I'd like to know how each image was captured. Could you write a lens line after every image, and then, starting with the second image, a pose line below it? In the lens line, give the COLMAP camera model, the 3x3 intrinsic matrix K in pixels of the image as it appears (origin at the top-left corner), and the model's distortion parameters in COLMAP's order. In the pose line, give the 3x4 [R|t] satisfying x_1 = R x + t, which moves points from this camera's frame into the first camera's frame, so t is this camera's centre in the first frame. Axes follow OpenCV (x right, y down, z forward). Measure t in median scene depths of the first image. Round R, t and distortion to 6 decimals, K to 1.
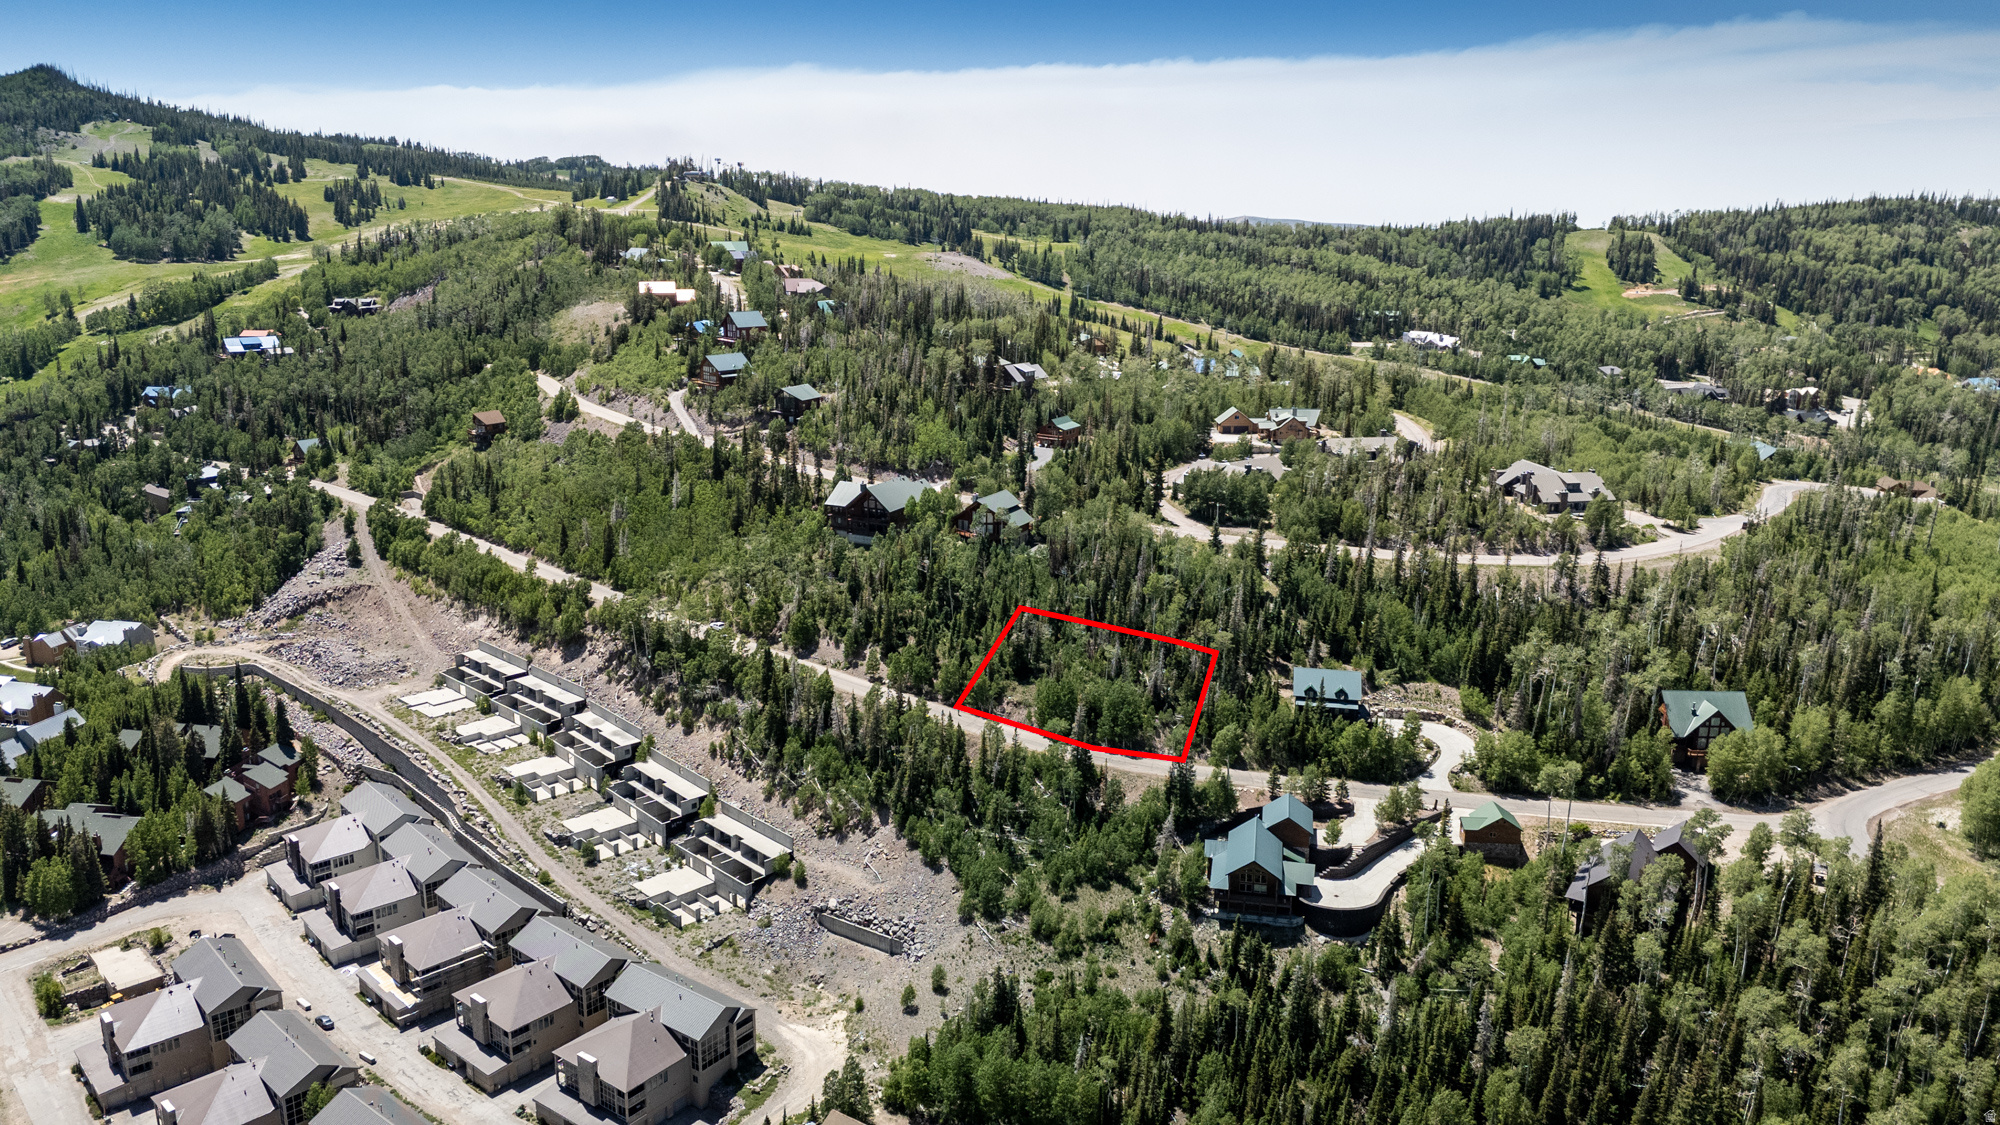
lens RADIAL K [[1463.0, 0, 1007.2], [0, 1463.0, 558.2], [0, 0, 1]] dist [0.110107, -0.122717]
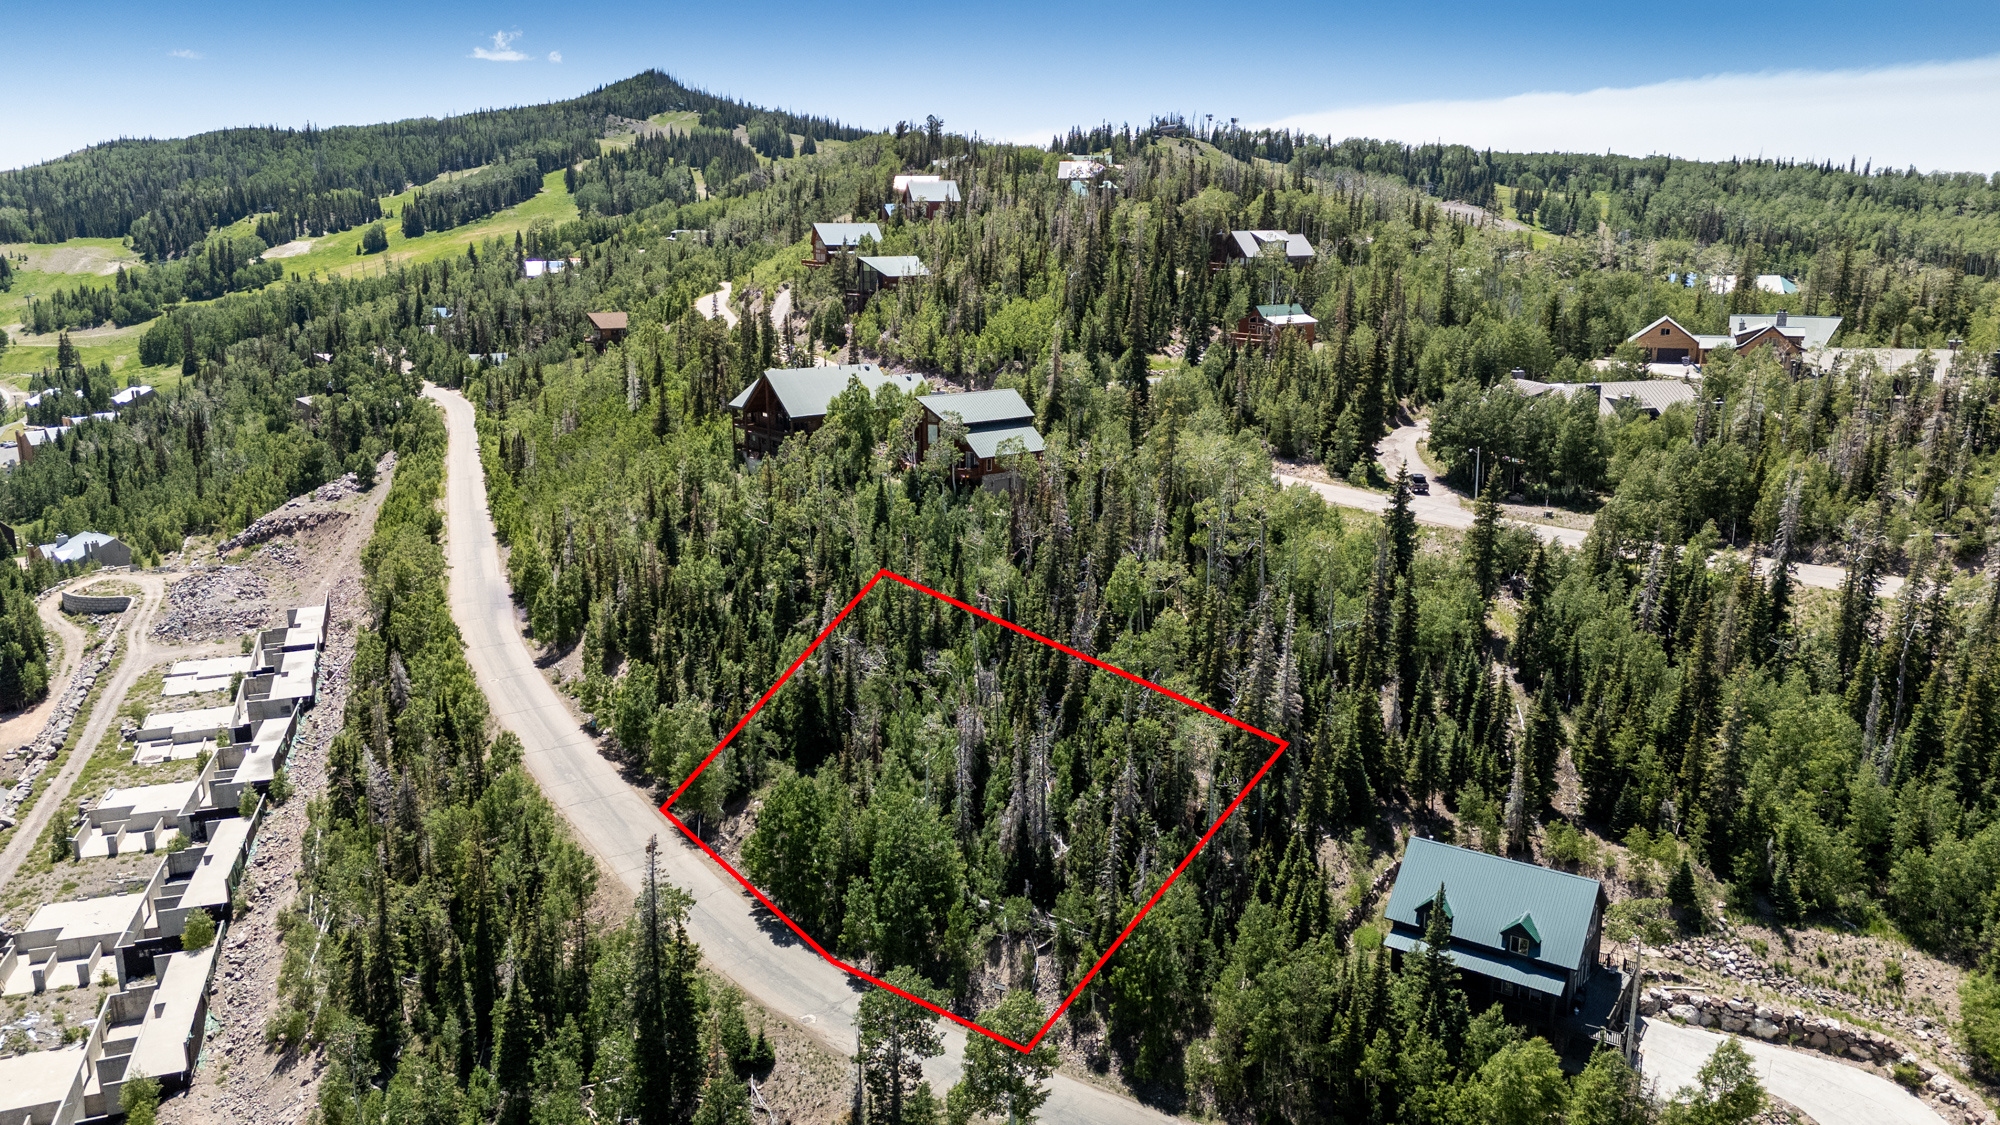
lens RADIAL K [[1466.5, 0, 1010.0], [0, 1466.5, 554.3], [0, 0, 1]] dist [0.079133, -0.059795]
pose [[0.914874, 0.084007, -0.394904, 0.231629], [-0.093760, 0.995580, -0.005425, 0.015124], [0.392703, 0.041989, 0.918706, 0.591440]]
